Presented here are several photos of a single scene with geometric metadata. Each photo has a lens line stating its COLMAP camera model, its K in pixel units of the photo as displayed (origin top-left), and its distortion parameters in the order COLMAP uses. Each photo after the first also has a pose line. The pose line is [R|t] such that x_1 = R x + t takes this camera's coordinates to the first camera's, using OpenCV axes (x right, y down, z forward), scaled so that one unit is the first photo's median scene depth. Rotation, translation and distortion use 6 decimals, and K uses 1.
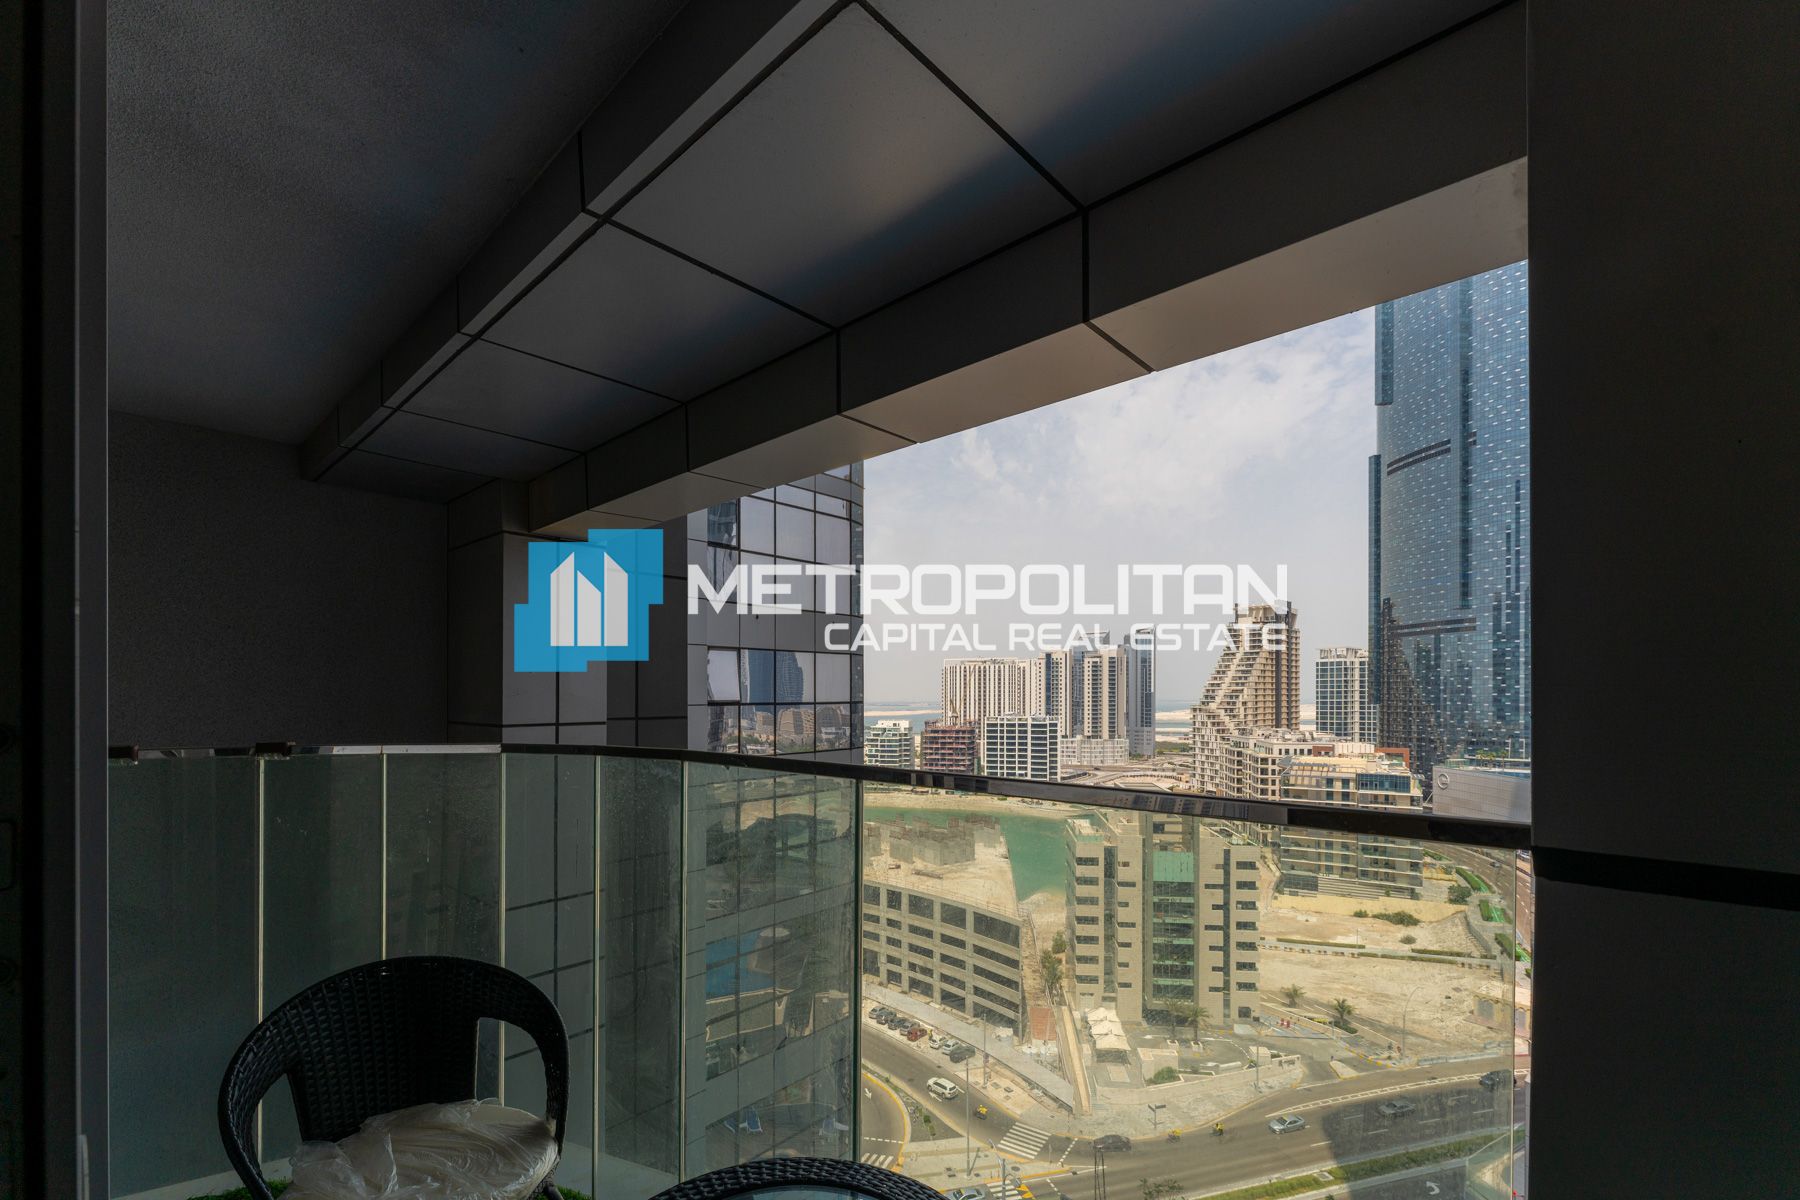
lens RADIAL K [[741.9, 0, 841.1], [0, 741.9, 694.2], [0, 0, 1]] dist [-0.006714, -0.000078]
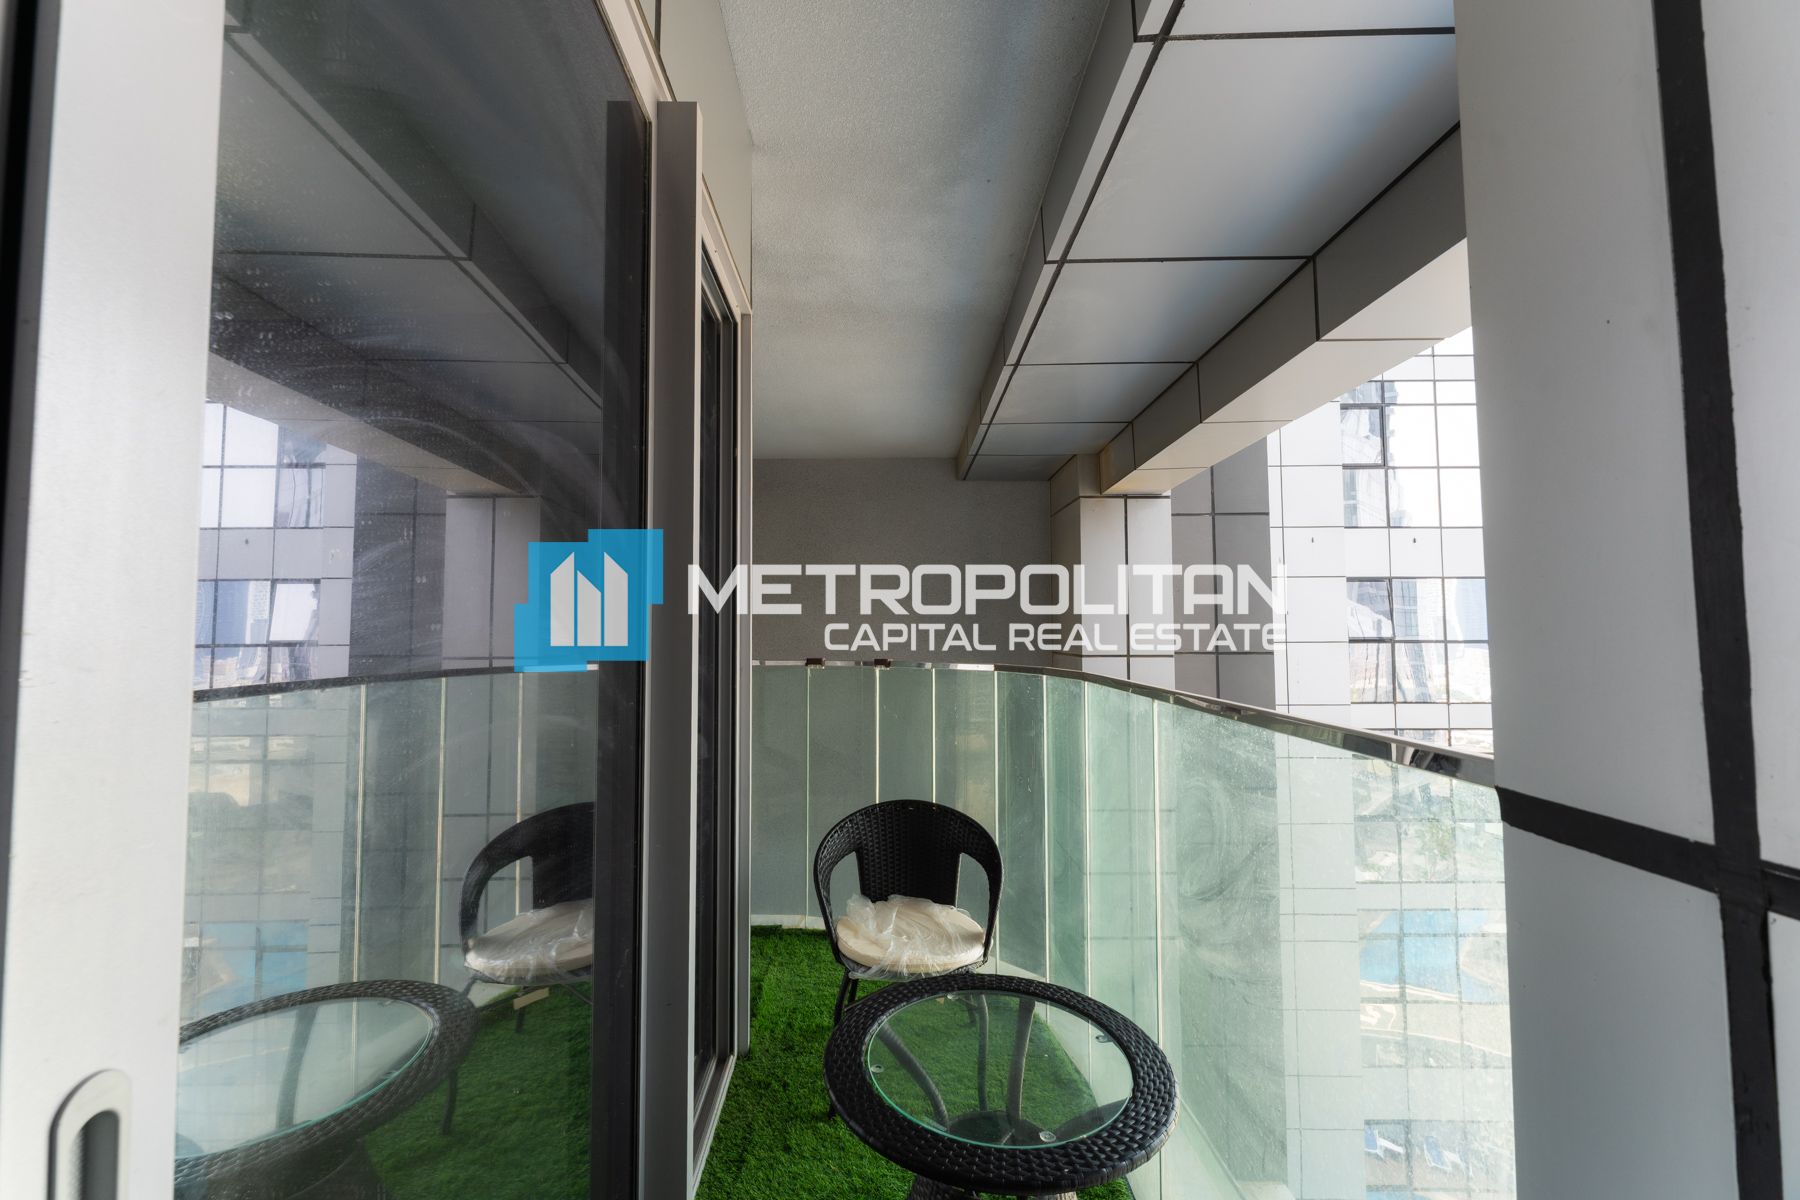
lens RADIAL K [[741.9, 0, 887.8], [0, 741.9, 598.6], [0, 0, 1]] dist [-0.006714, -0.000078]
pose [[0.661427, -0.032413, -0.749308, 0.445777], [-0.005019, 0.998852, -0.047638, 0.010398], [0.749992, 0.035269, 0.660505, -0.066235]]
